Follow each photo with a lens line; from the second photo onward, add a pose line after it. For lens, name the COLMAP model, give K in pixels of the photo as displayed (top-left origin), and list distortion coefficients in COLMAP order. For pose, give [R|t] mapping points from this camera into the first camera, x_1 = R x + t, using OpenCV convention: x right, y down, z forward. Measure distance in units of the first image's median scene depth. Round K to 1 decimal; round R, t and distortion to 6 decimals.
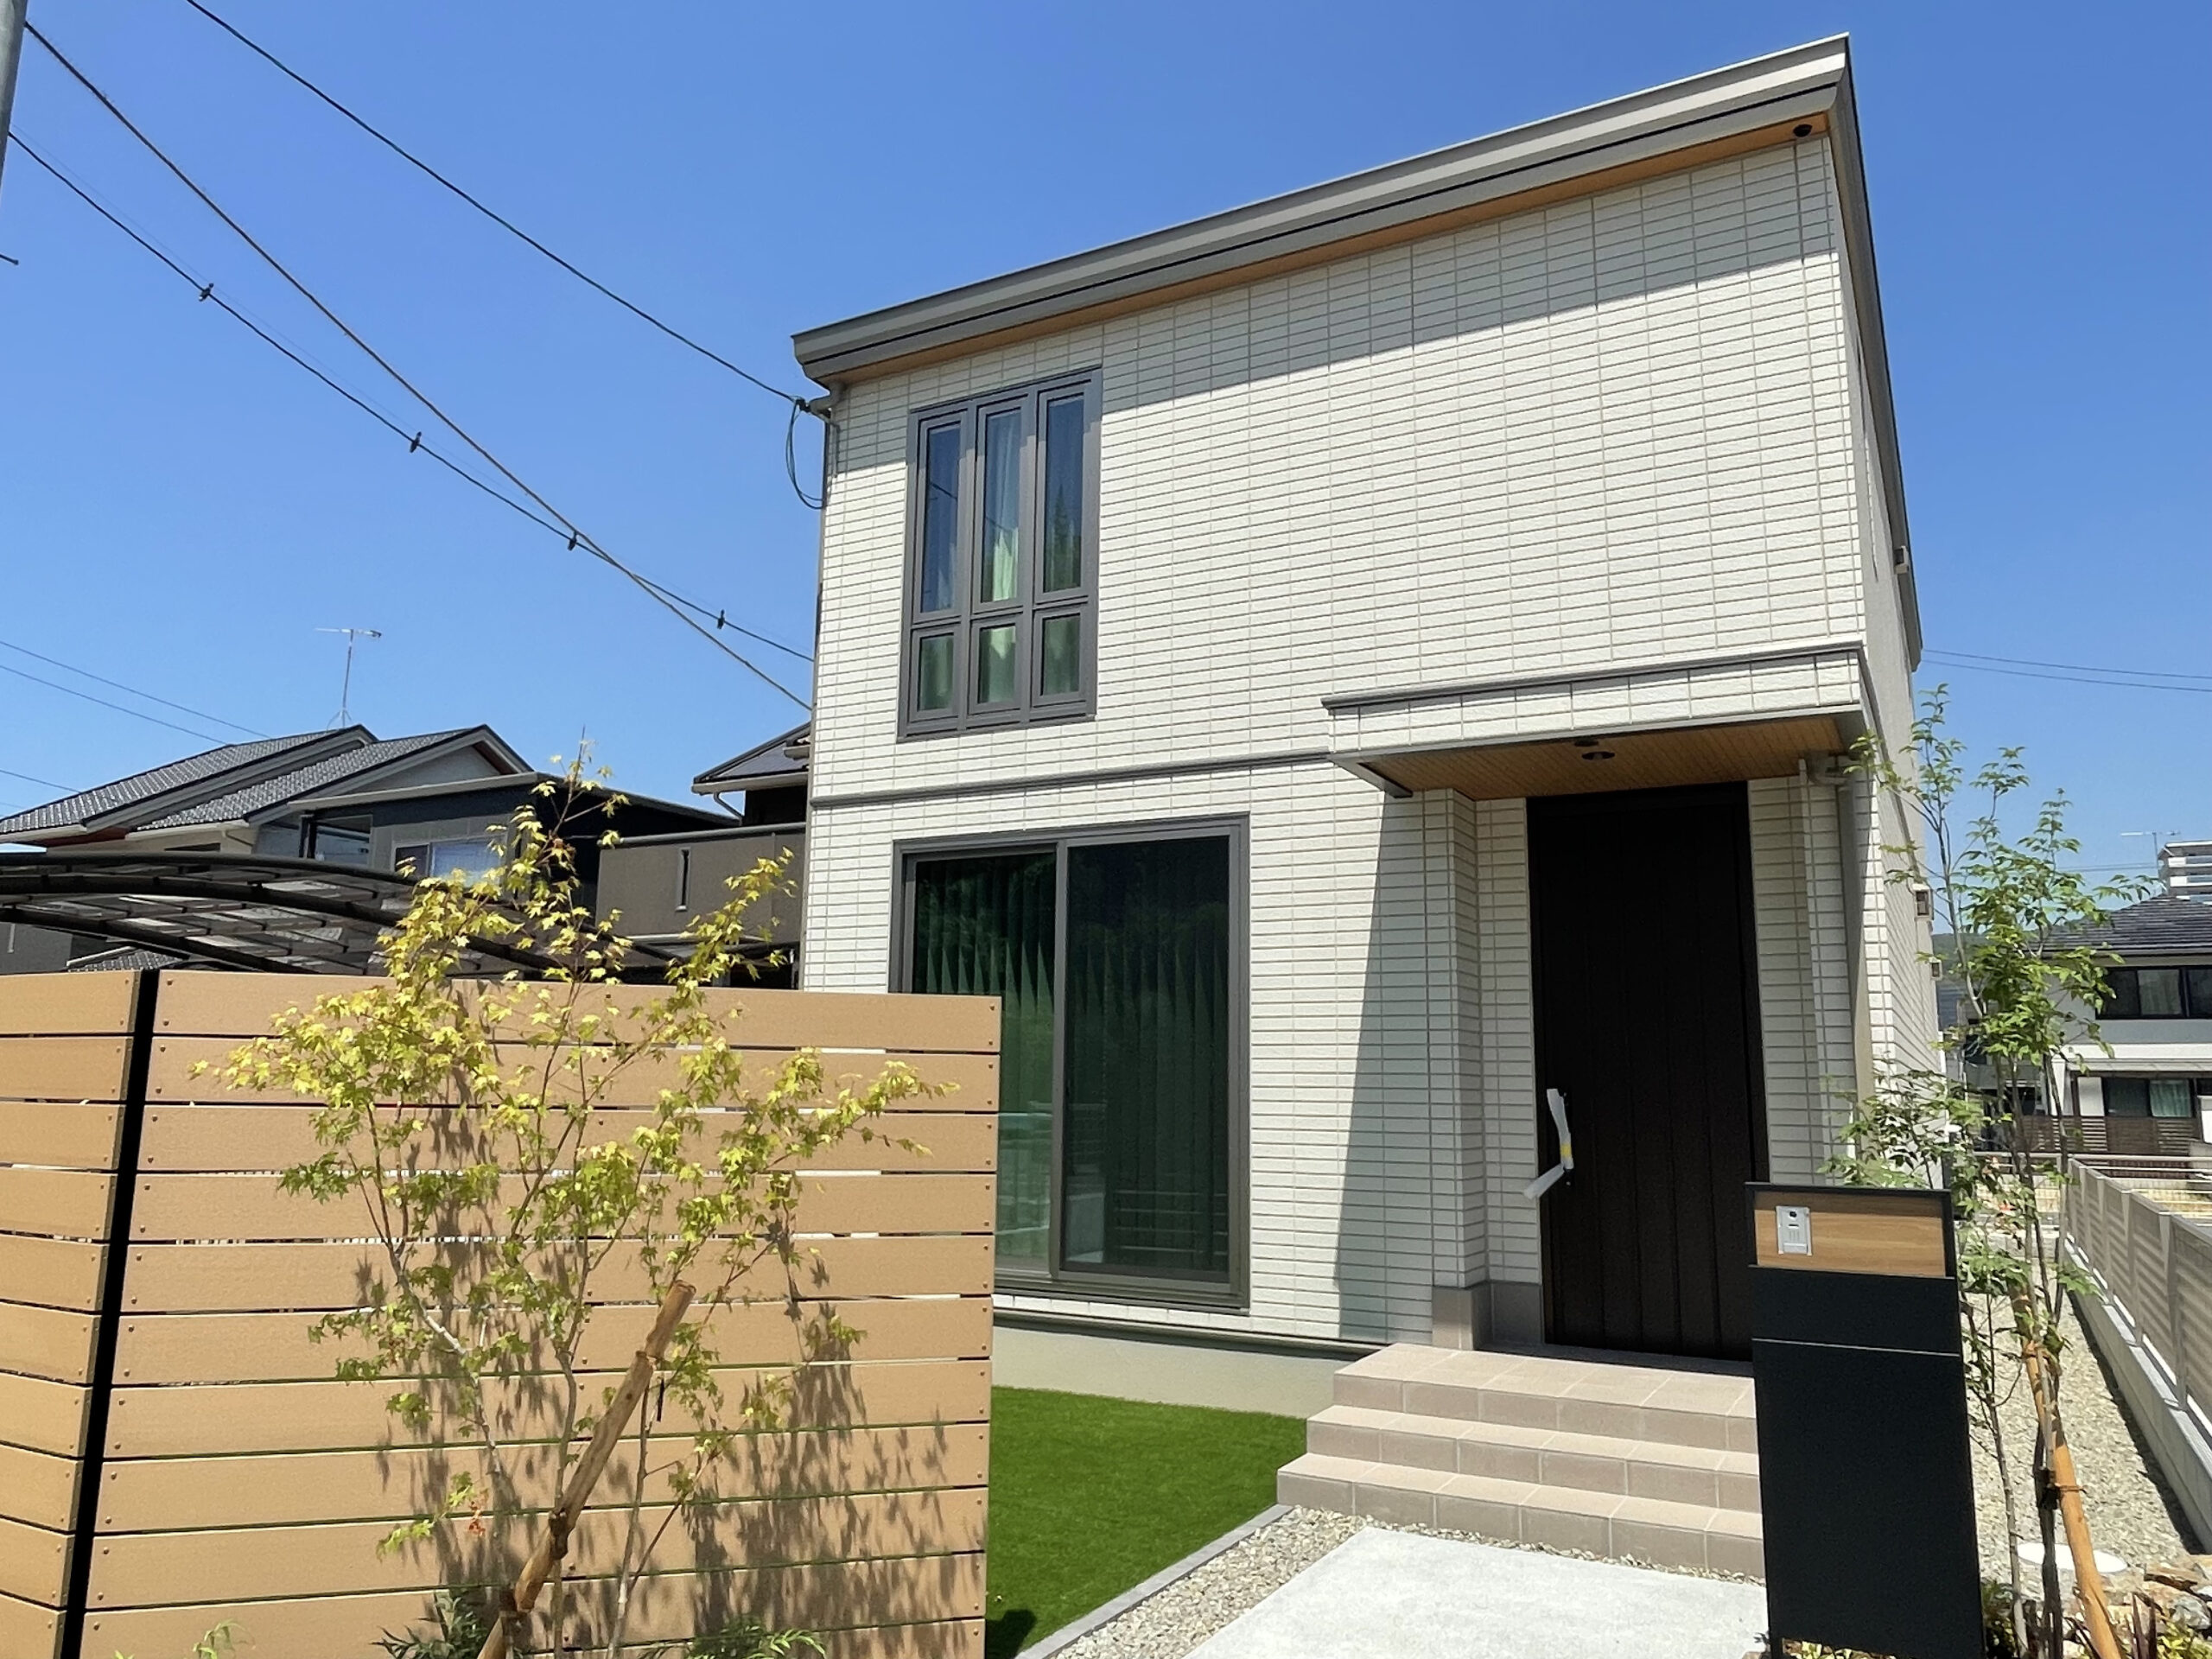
lens RADIAL K [[1554.6, 0, 1103.6], [0, 1554.6, 834.8], [0, 0, 1]] dist [-0.011194, 0.009762]
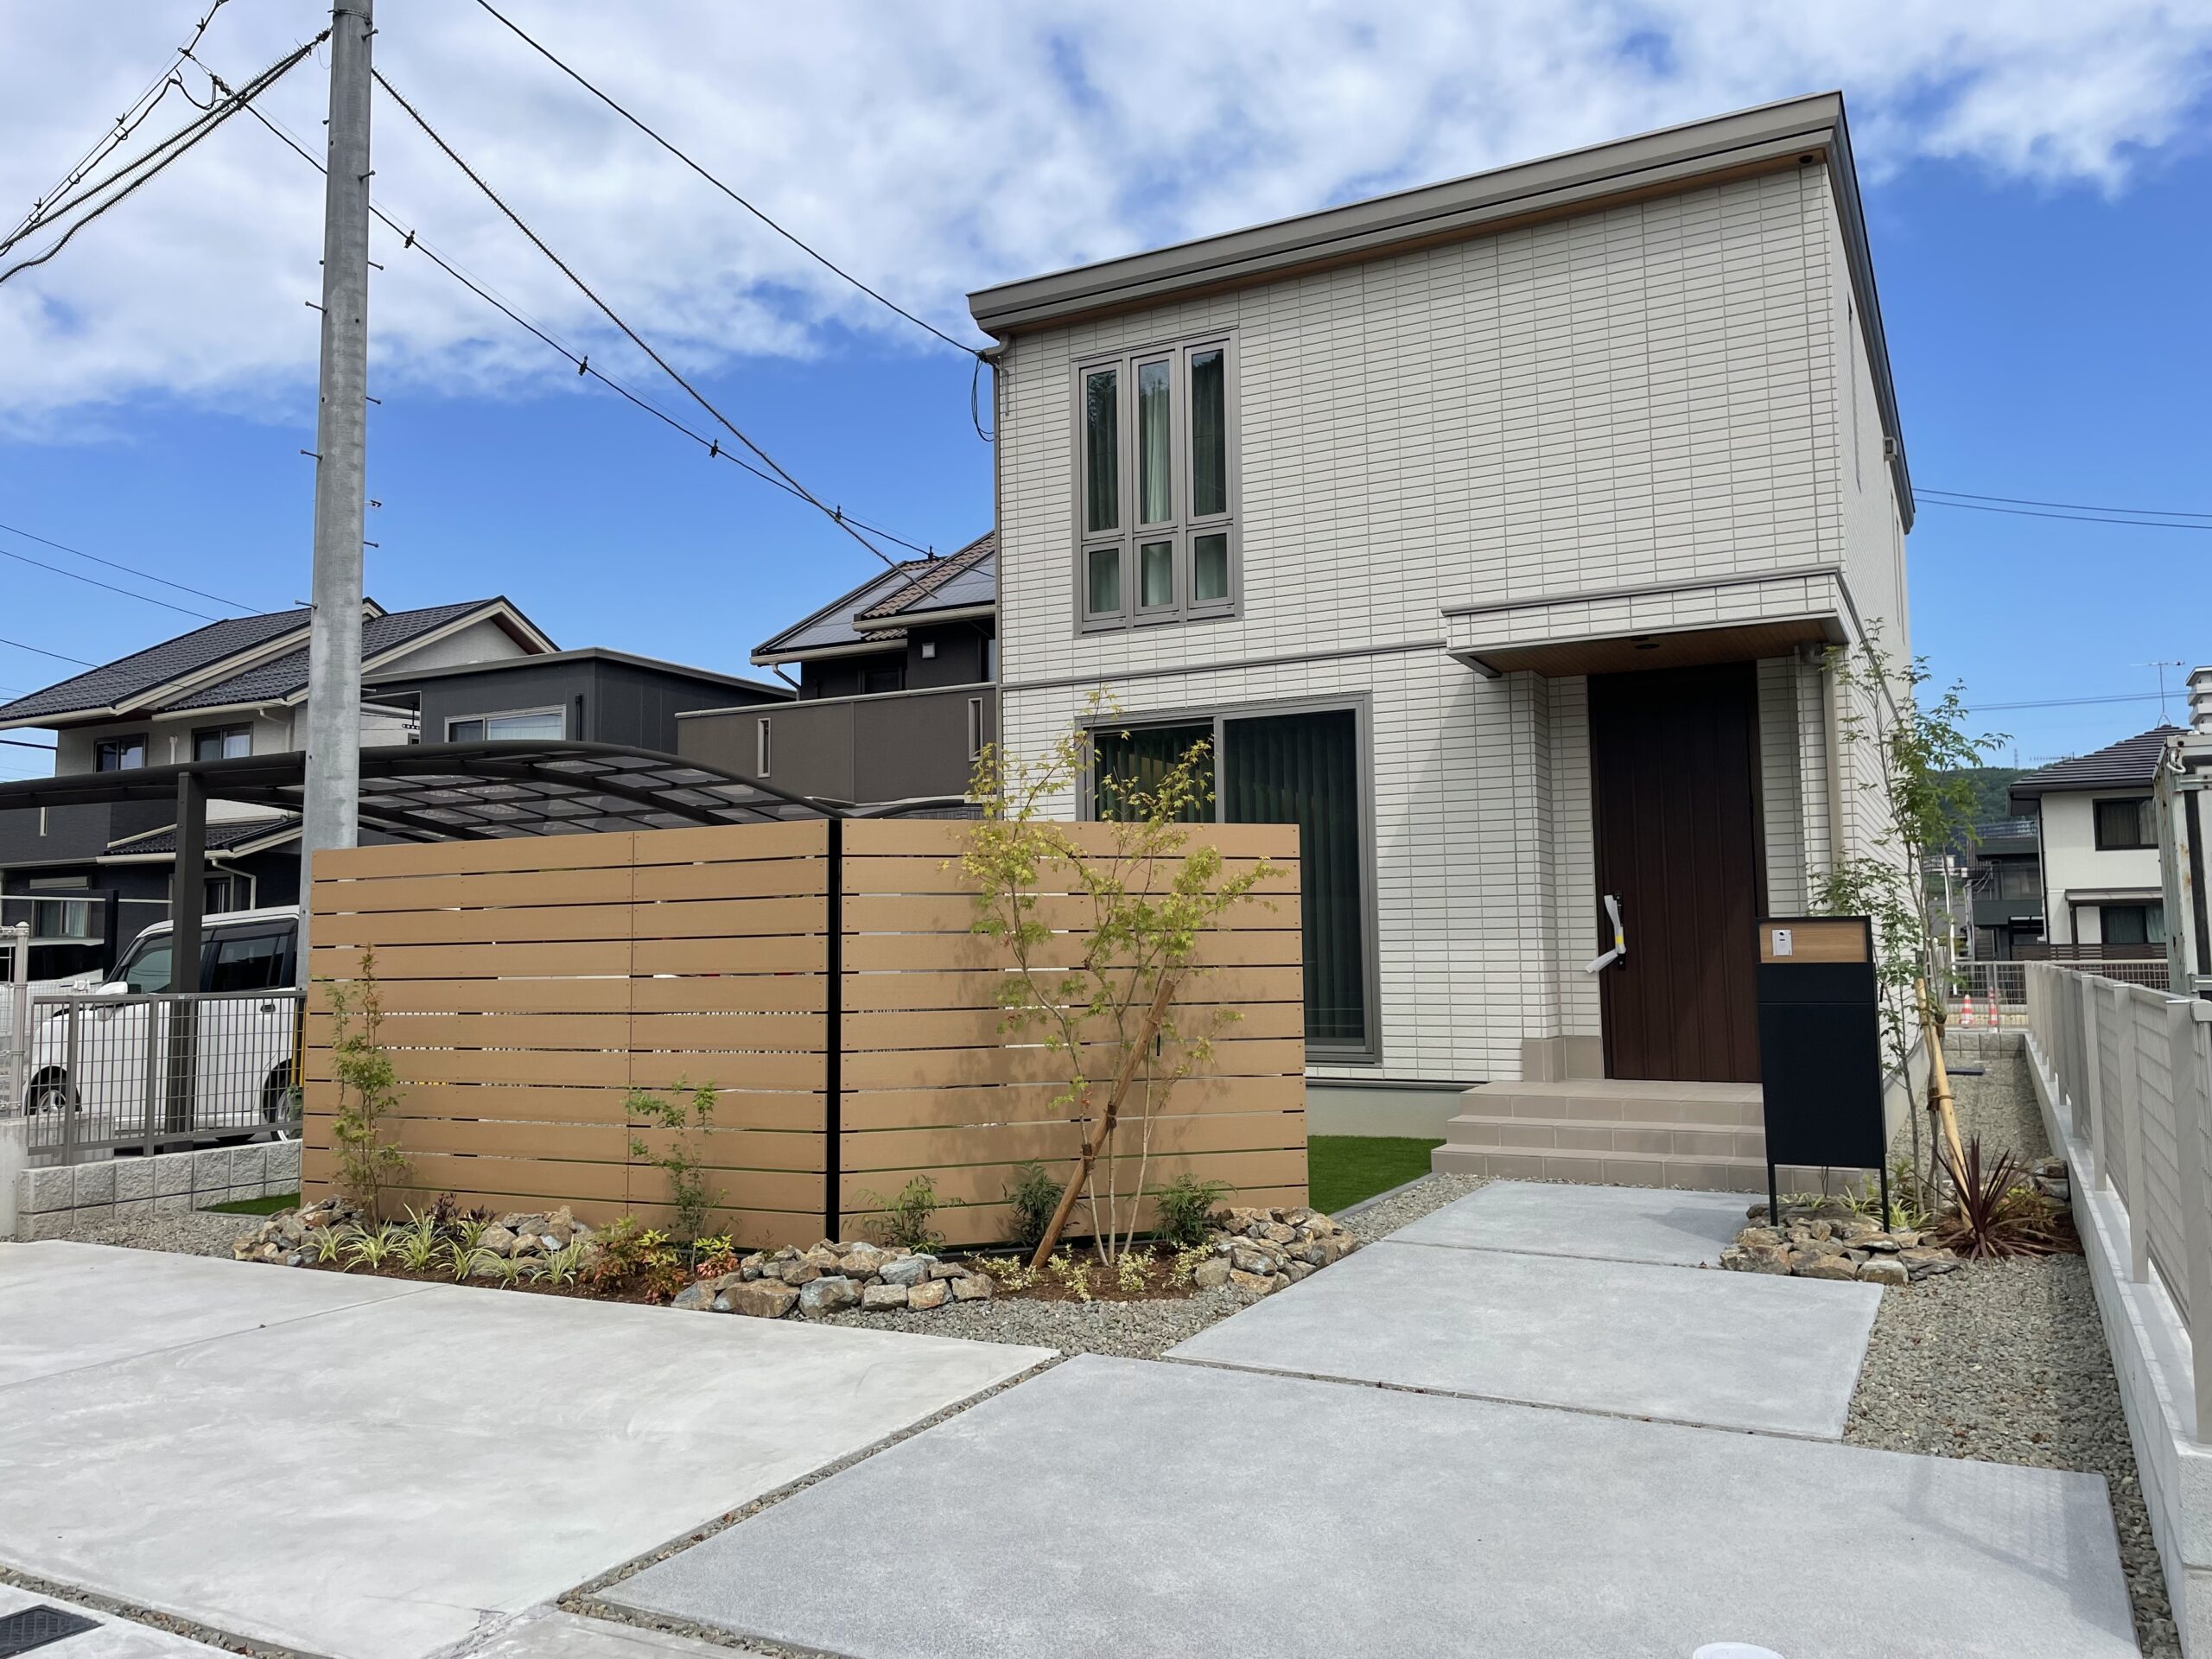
lens RADIAL K [[1681.5, 0, 1102.1], [0, 1681.5, 828.1], [0, 0, 1]] dist [0.043931, -0.027372]
pose [[0.999329, -0.025973, 0.025817, -0.169155], [0.023677, 0.996051, 0.085565, -0.025726], [-0.027937, -0.084896, 0.995998, -0.399892]]
